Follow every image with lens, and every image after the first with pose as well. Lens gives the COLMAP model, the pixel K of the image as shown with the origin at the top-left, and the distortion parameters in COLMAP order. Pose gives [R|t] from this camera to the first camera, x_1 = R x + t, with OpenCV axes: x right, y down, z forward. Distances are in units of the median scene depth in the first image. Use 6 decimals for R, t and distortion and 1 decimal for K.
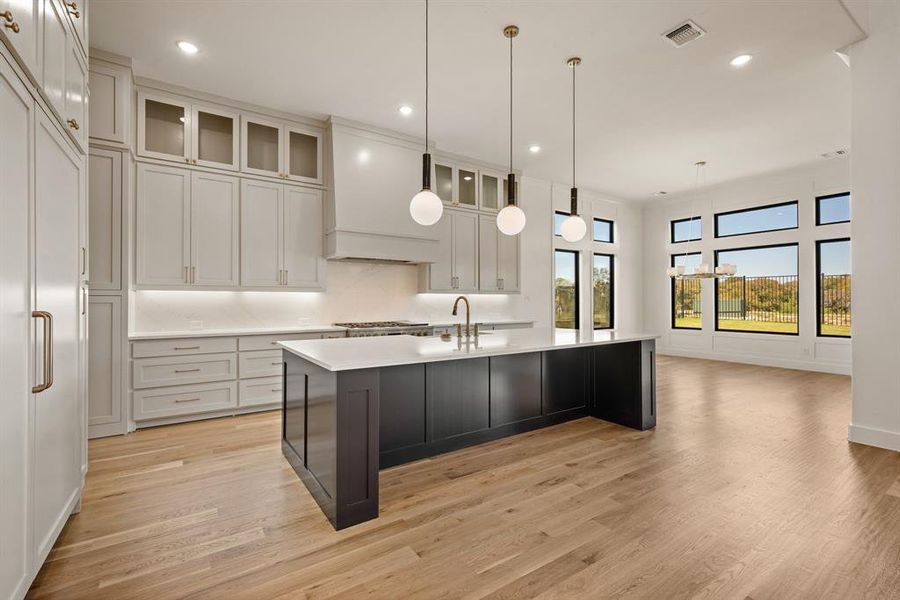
lens RADIAL K [[400.0, 0, 448.0], [0, 400.0, 297.6], [0, 0, 1]] dist [-0.000716, -0.000176]
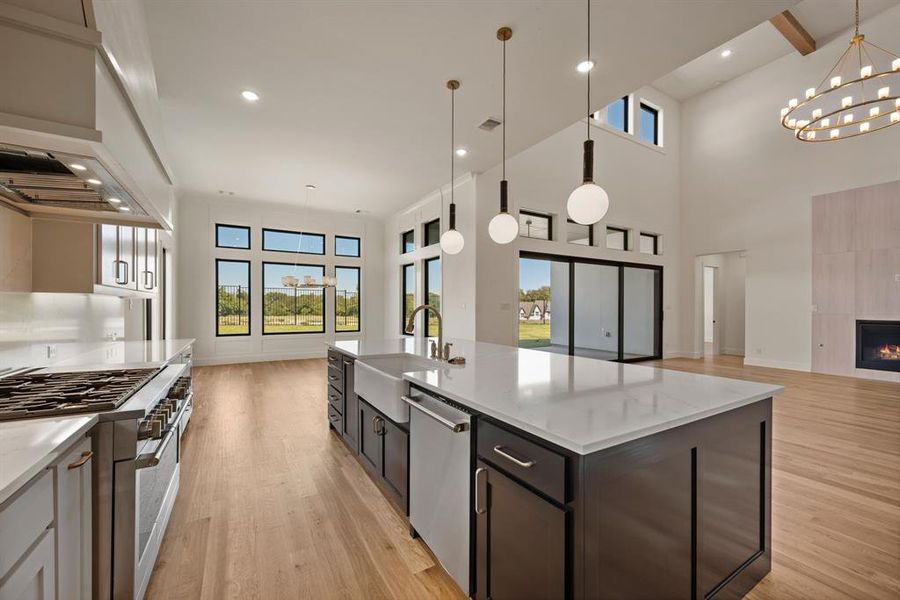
lens RADIAL K [[366.1, 0, 446.0], [0, 366.1, 308.1], [0, 0, 1]] dist [0.001017, 0.000213]
pose [[0.067069, -0.004320, 0.997739, -0.538874], [-0.009592, 0.999942, 0.004974, -0.002296], [-0.997702, -0.009904, 0.067023, 0.802258]]
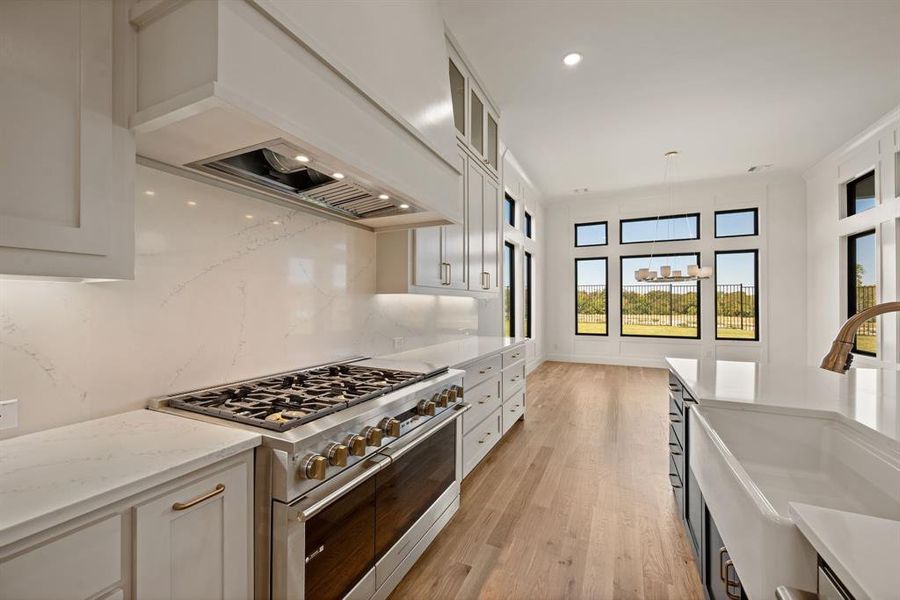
lens RADIAL K [[359.4, 0, 446.1], [0, 359.4, 302.1], [0, 0, 1]] dist [-0.000237, -0.000114]
pose [[0.860880, 0.004033, 0.508791, -0.301149], [-0.004563, 0.999990, -0.000206, -0.002999], [-0.508787, -0.002144, 0.860890, 0.827543]]
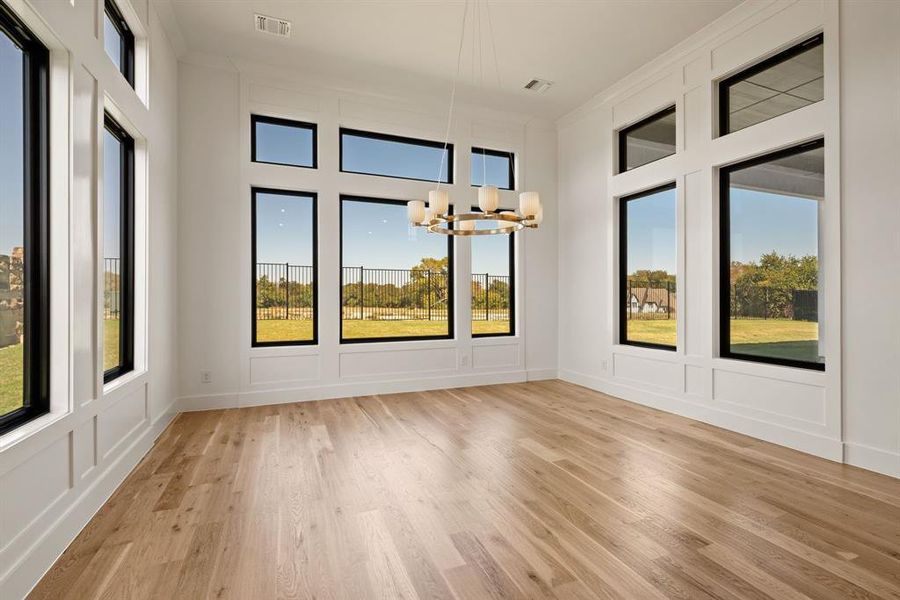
lens RADIAL K [[419.8, 0, 454.0], [0, 419.8, 295.5], [0, 0, 1]] dist [-0.000192, -0.000149]
pose [[0.192087, 0.002791, 0.981374, 0.260409], [-0.006581, 0.999977, -0.001556, 0.032239], [-0.981356, -0.006160, 0.192101, 1.363117]]
